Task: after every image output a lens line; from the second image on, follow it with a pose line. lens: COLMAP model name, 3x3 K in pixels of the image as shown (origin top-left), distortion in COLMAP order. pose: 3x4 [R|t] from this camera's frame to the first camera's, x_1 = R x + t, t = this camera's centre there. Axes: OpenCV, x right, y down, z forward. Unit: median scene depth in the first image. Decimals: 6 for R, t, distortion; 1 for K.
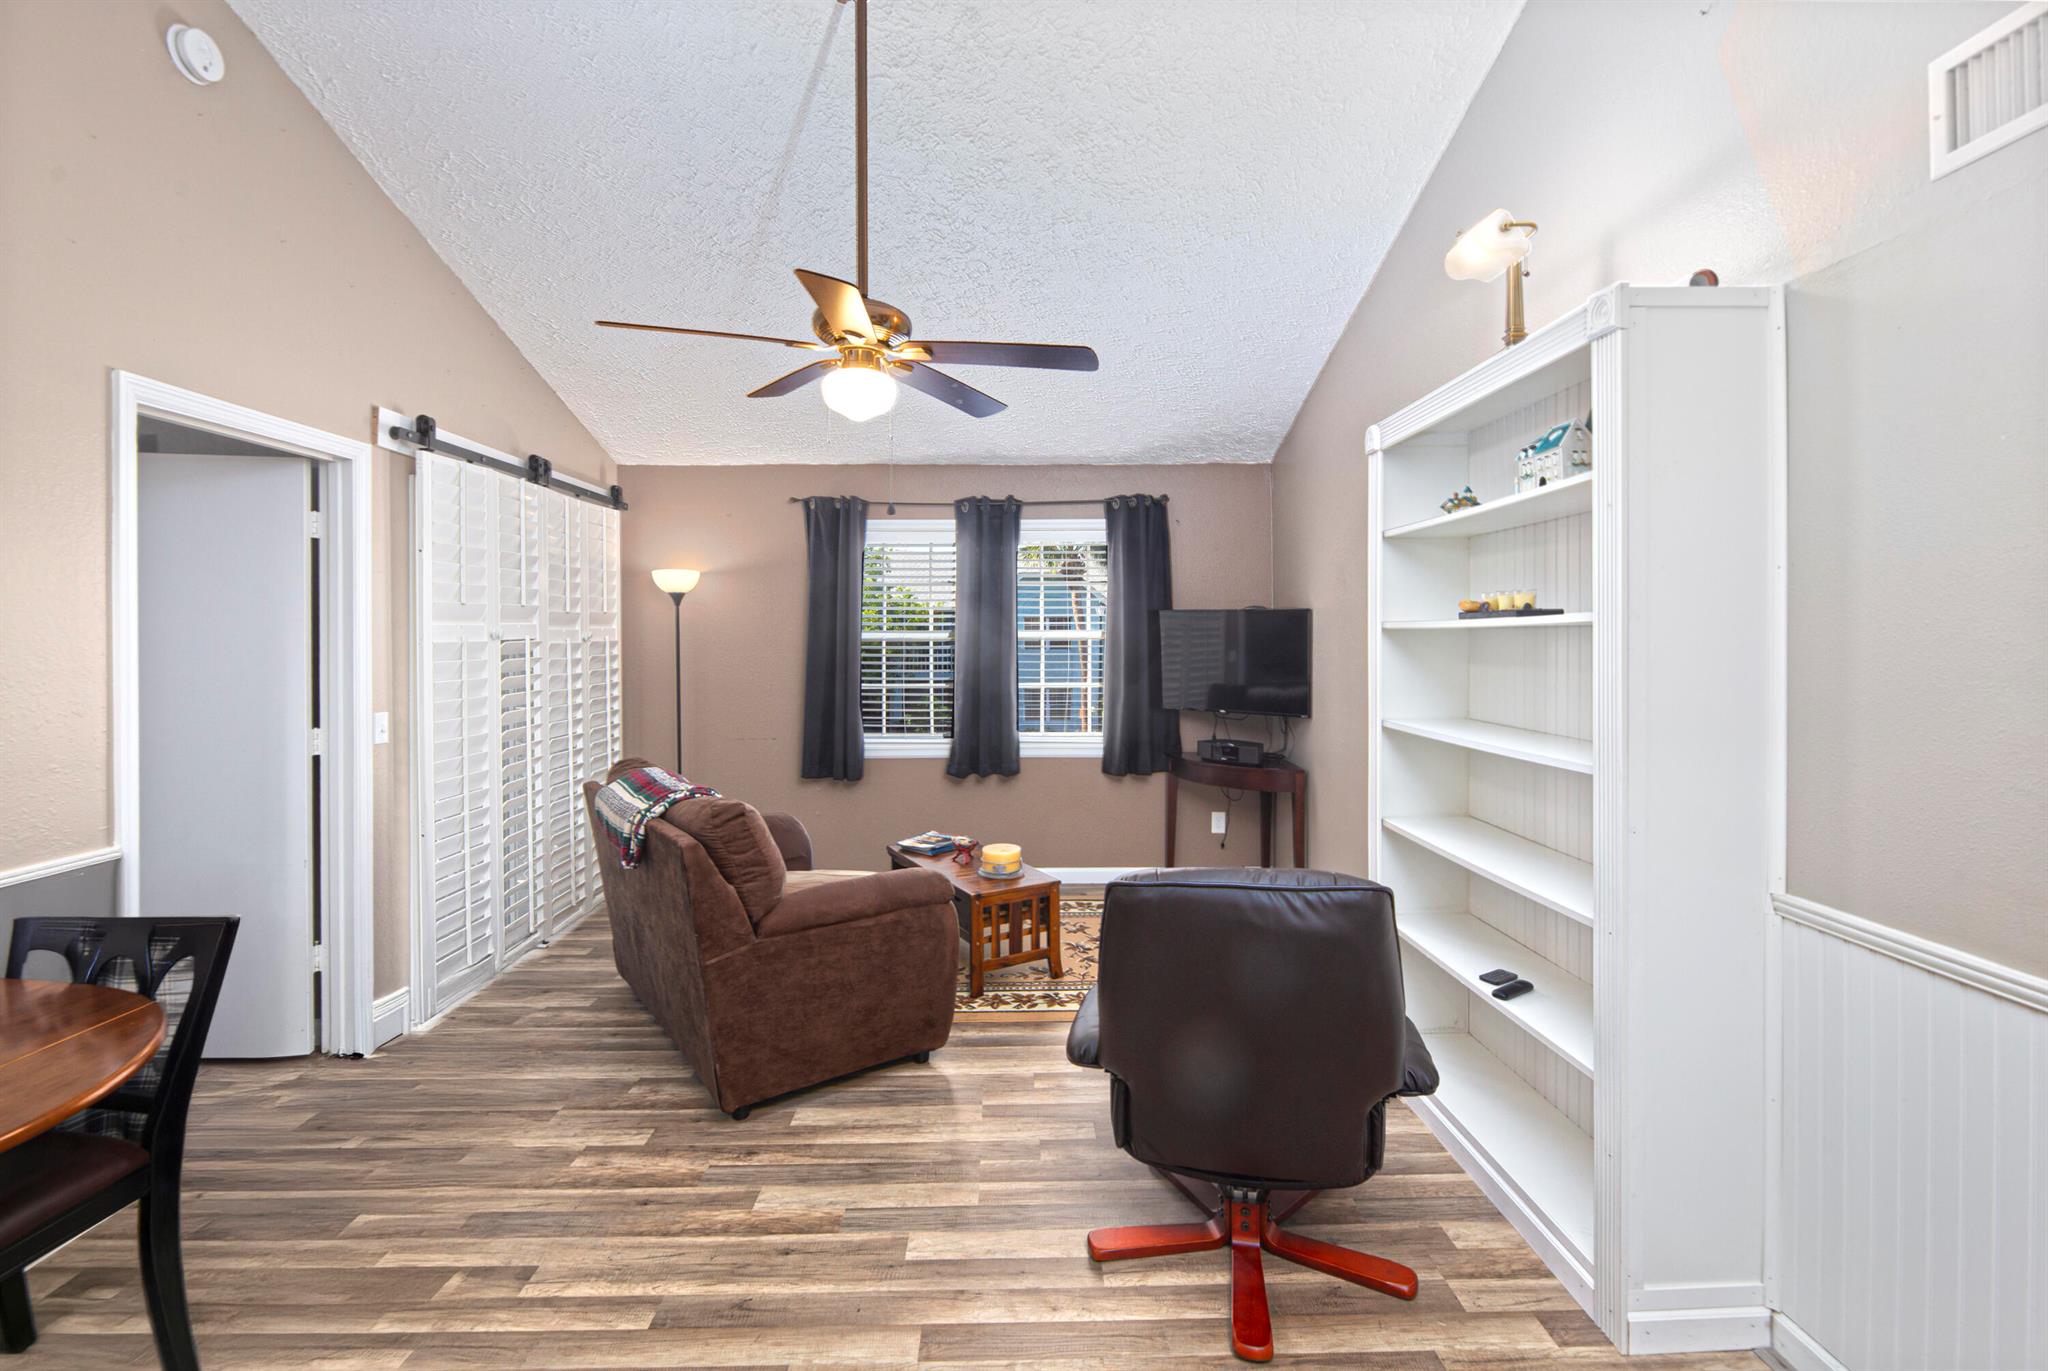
lens RADIAL K [[892.7, 0, 1020.2], [0, 892.7, 647.1], [0, 0, 1]] dist [-0.003105, -0.000959]
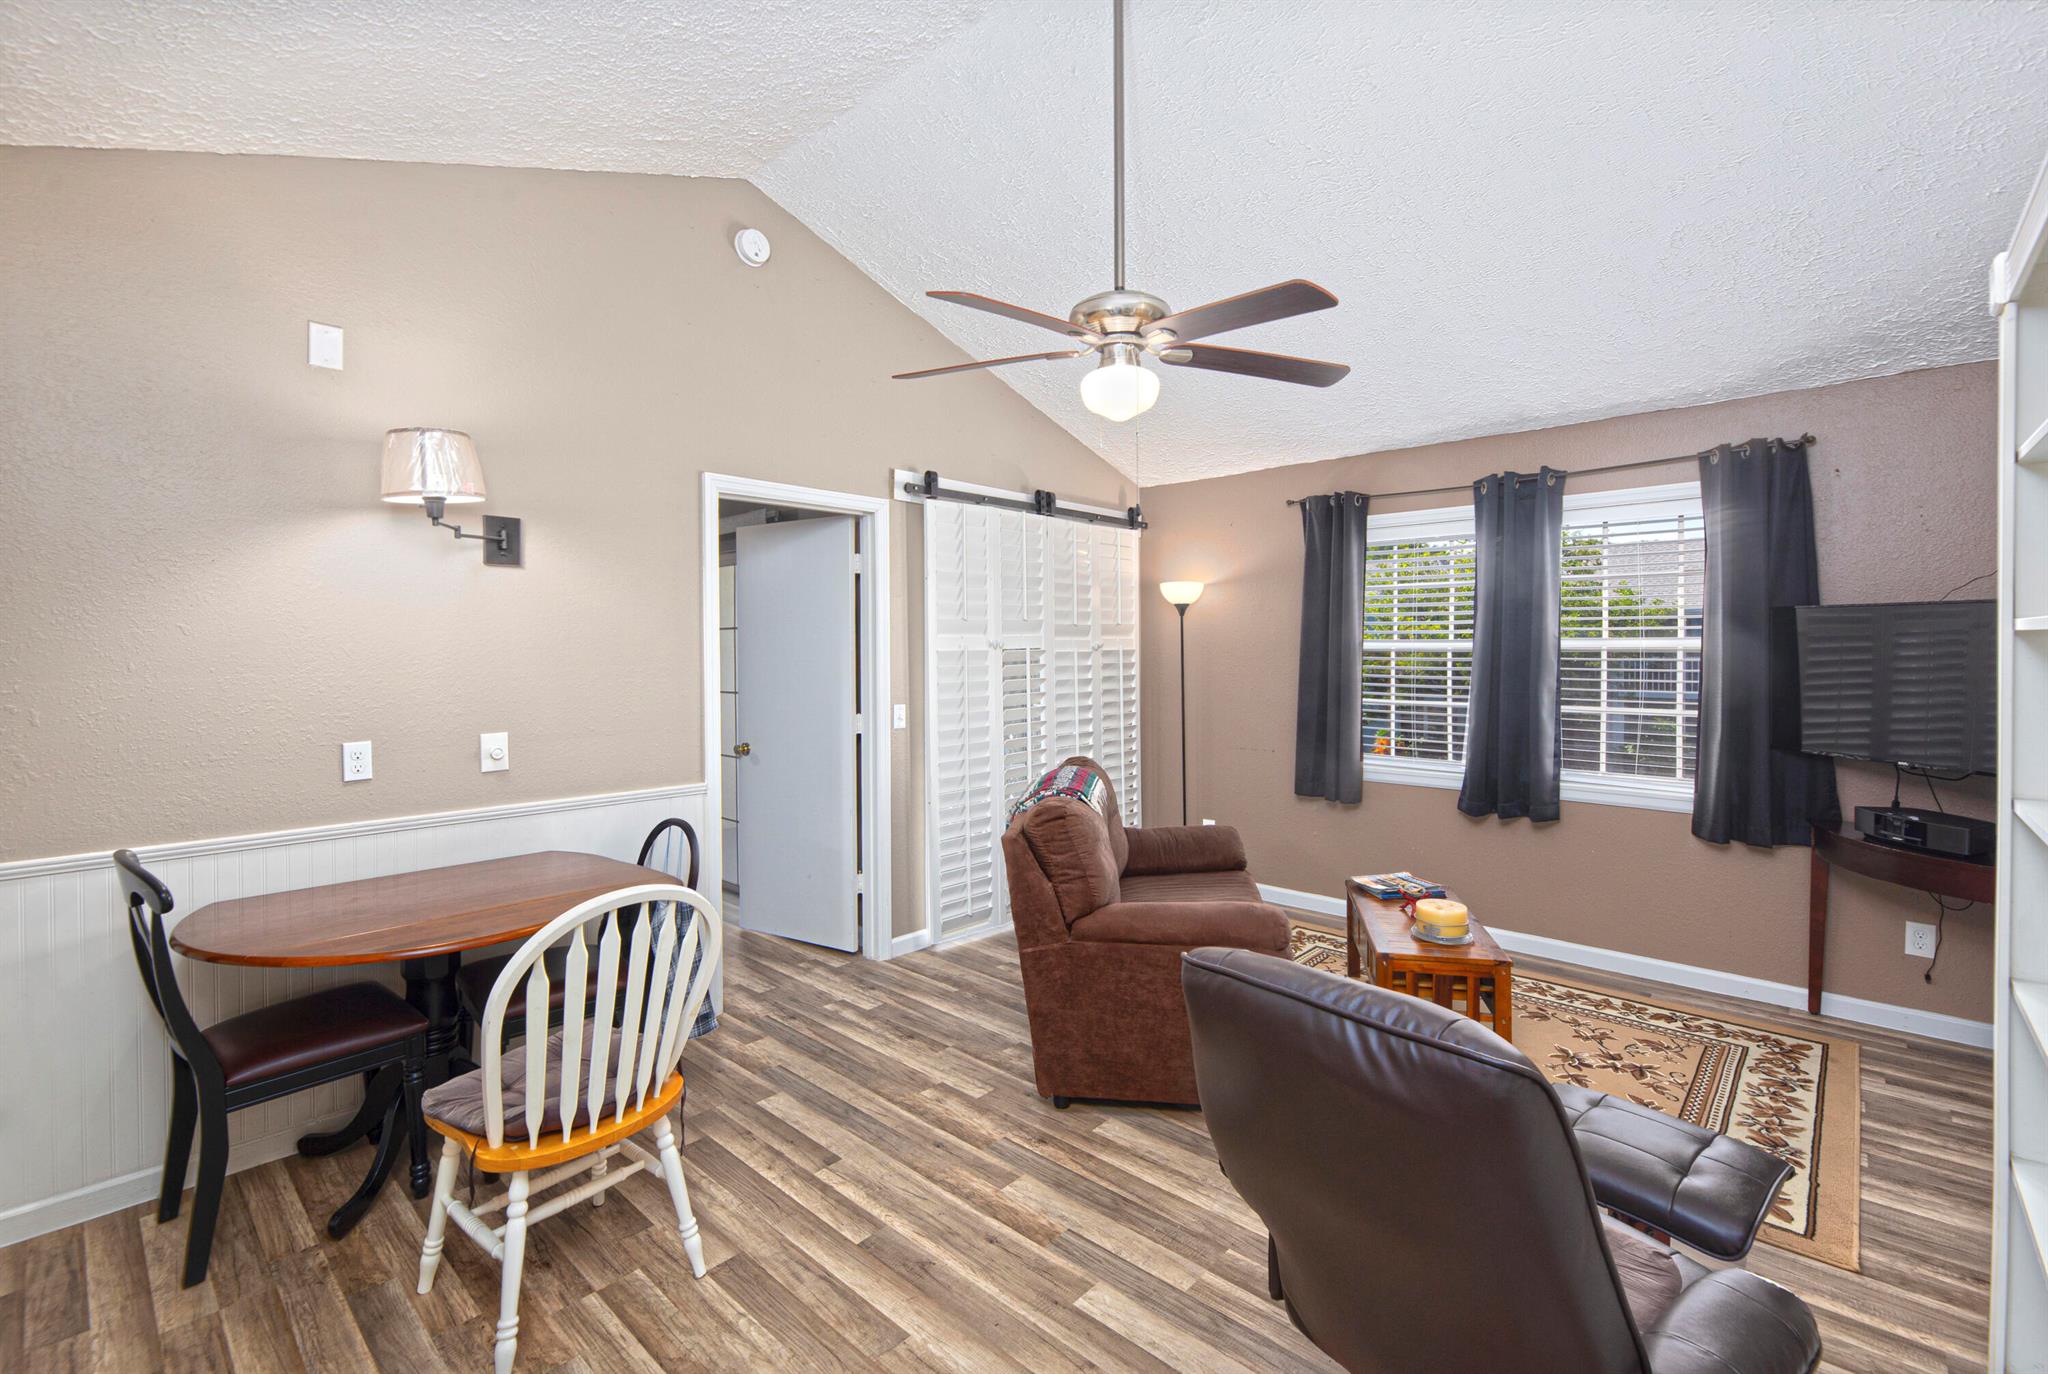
lens RADIAL K [[886.4, 0, 1021.8], [0, 886.4, 664.3], [0, 0, 1]] dist [-0.001434, -0.000291]
pose [[0.730699, 0.013993, -0.682556, 0.306911], [-0.007330, 0.999893, 0.012651, -0.003042], [0.682660, -0.004241, 0.730724, 0.183121]]
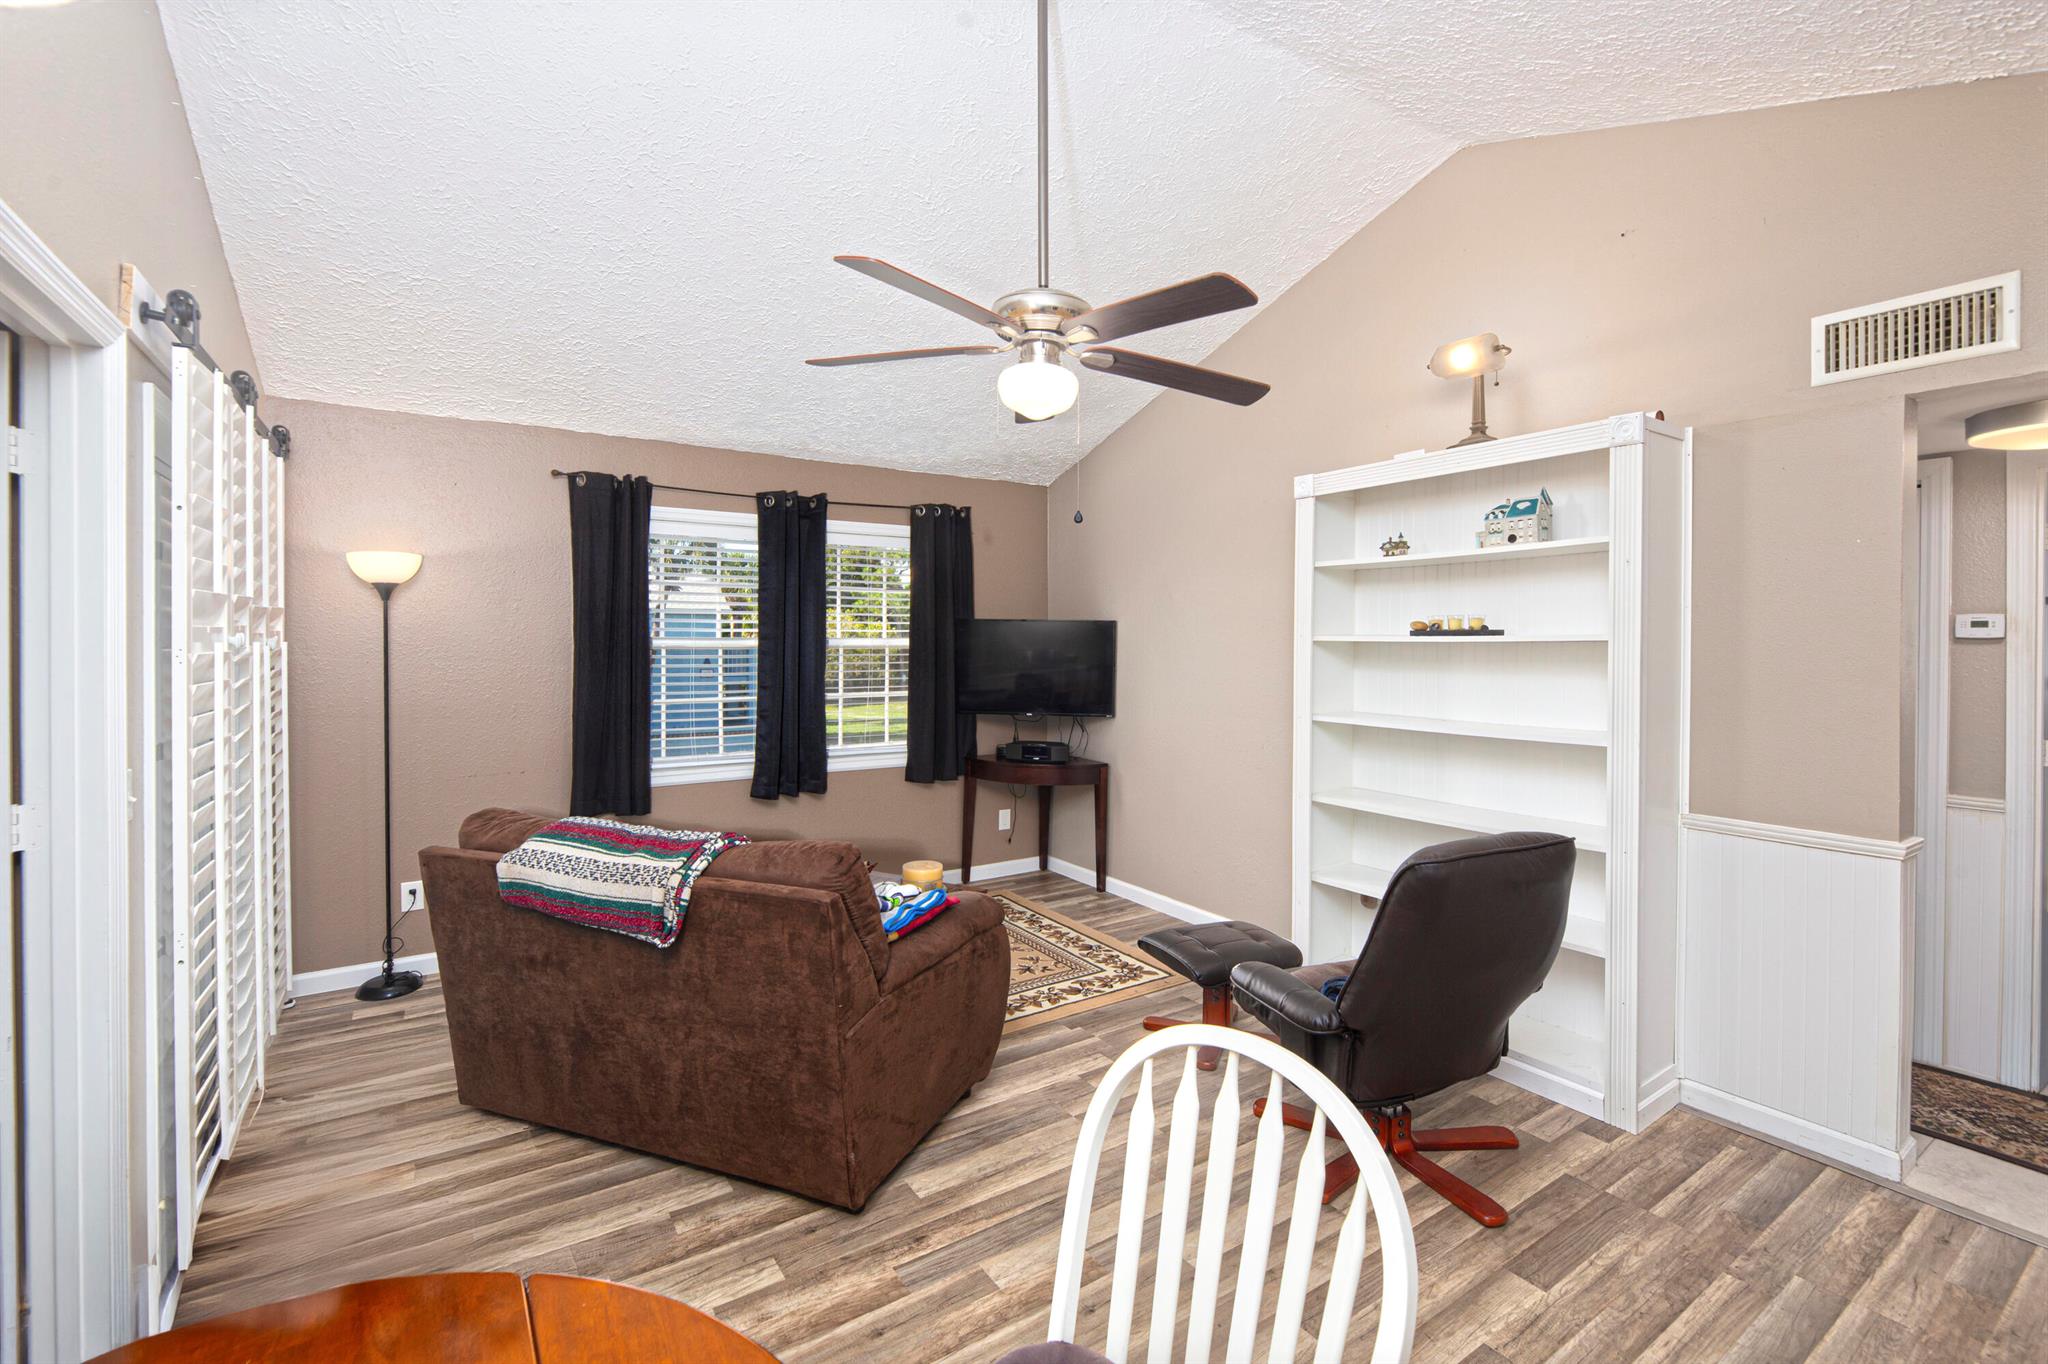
lens RADIAL K [[880.3, 0, 1019.0], [0, 880.3, 657.3], [0, 0, 1]] dist [0.002120, -0.004055]
pose [[0.843801, -0.004280, 0.536639, -0.547166], [0.000785, 0.999977, 0.006741, -0.006939], [-0.536655, -0.005267, 0.843785, 0.178324]]
